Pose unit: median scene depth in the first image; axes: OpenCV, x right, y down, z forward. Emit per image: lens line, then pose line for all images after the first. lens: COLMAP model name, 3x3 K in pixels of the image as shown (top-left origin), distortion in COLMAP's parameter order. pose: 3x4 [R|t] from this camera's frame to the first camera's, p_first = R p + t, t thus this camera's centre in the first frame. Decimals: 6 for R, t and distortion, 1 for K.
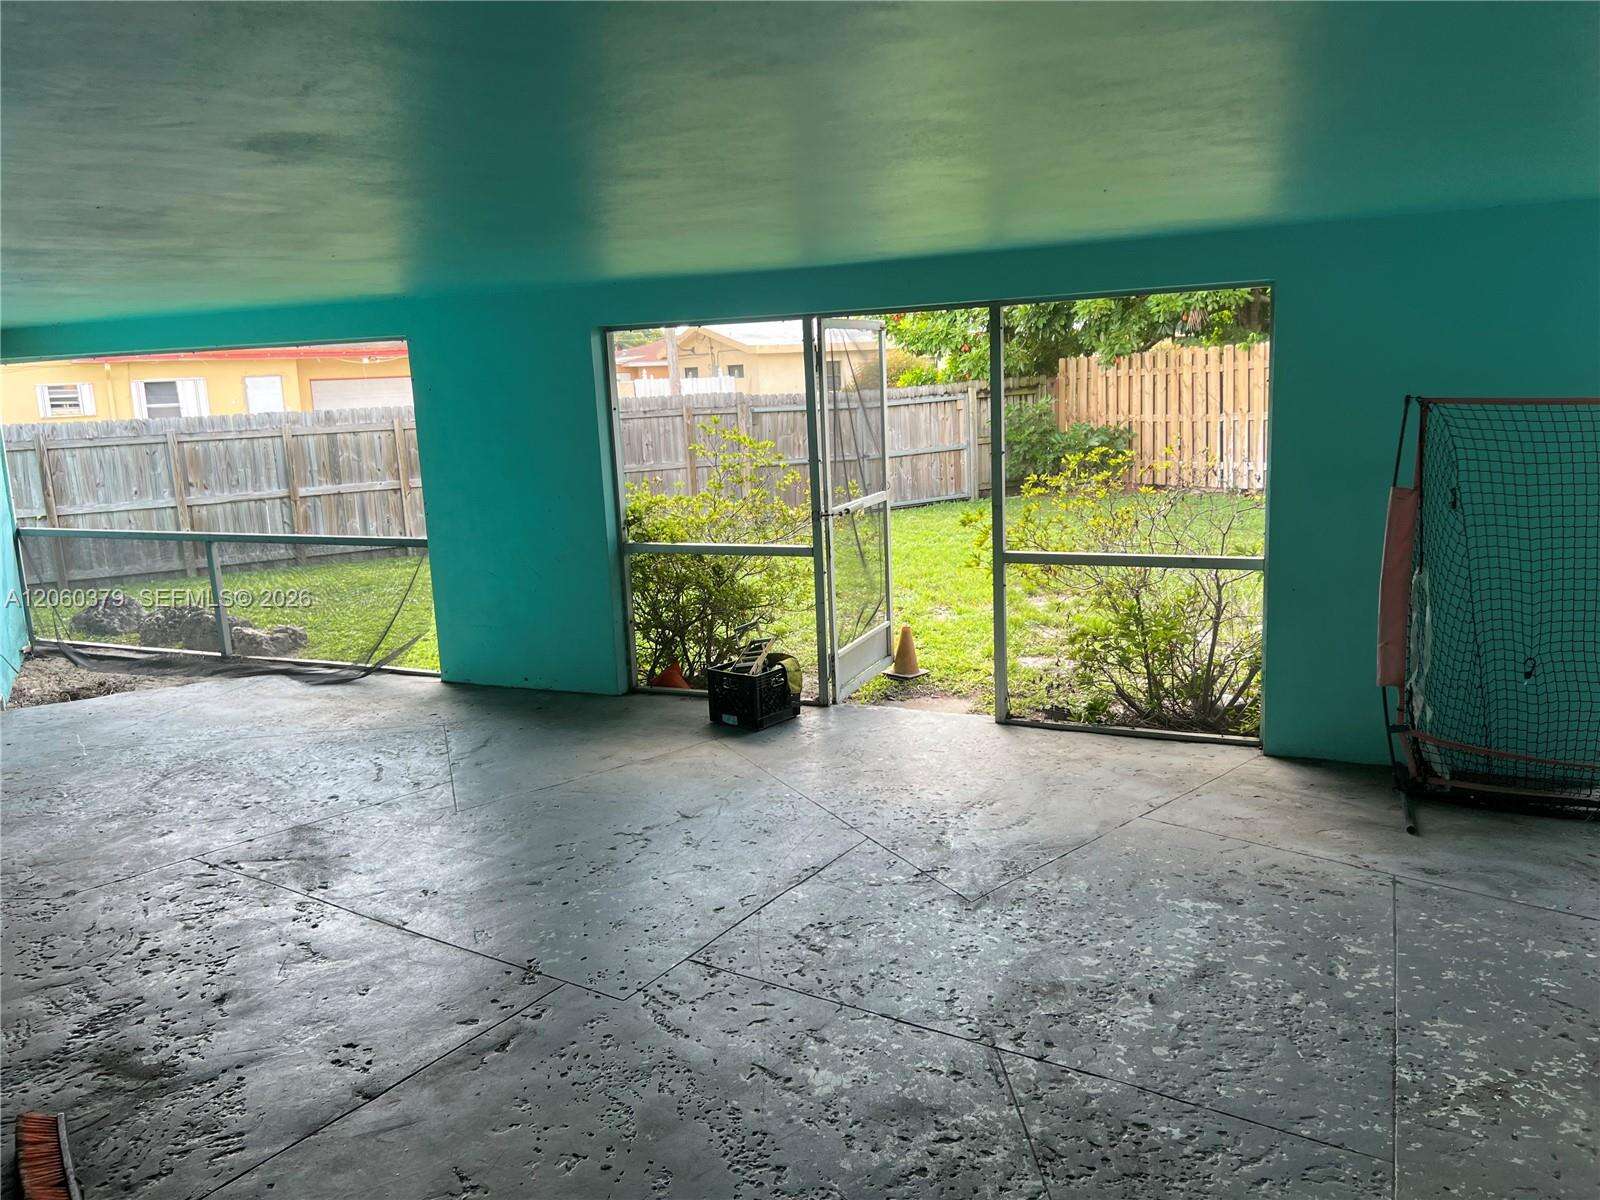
lens RADIAL K [[1204.9, 0, 795.1], [0, 1204.9, 597.4], [0, 0, 1]] dist [0.074666, -0.060503]
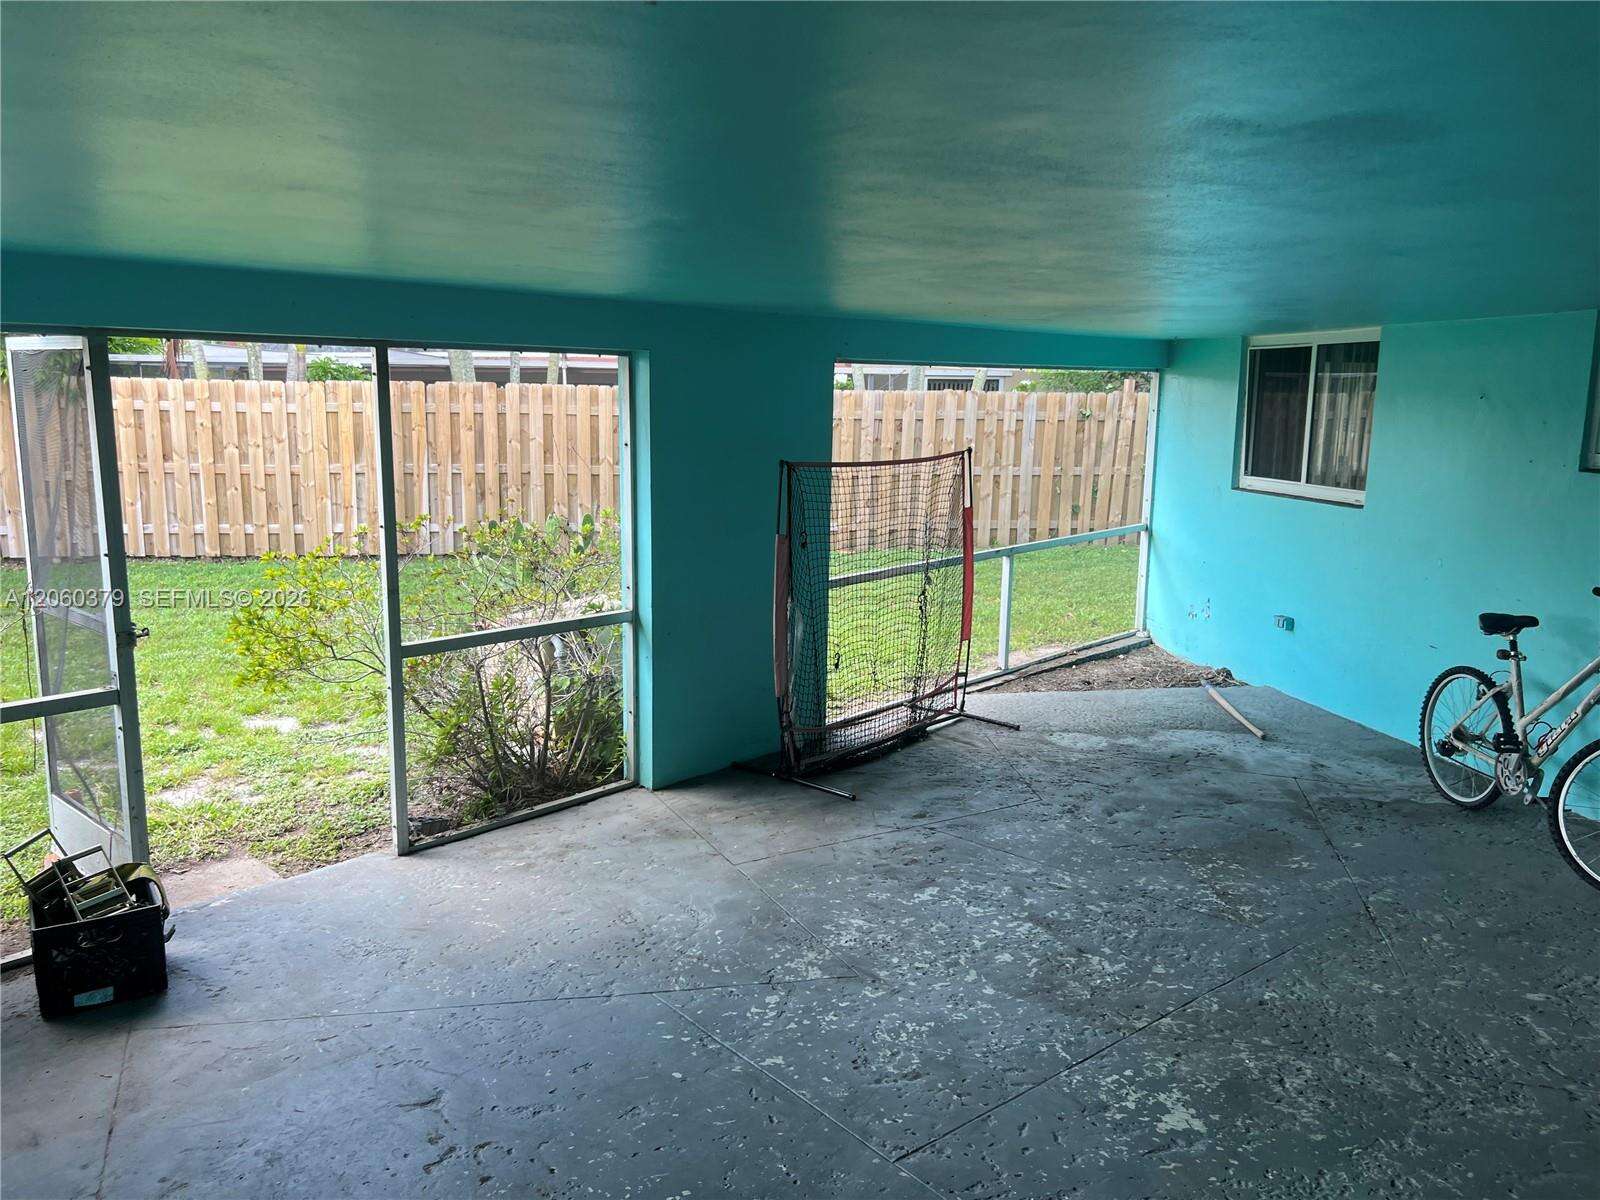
lens RADIAL K [[1204.9, 0, 793.3], [0, 1204.9, 597.0], [0, 0, 1]] dist [0.074666, -0.060503]
pose [[0.307387, -0.109742, 0.945235, -0.570100], [0.153331, 0.986060, 0.064619, -0.090198], [-0.939150, 0.125071, 0.319929, 0.524994]]
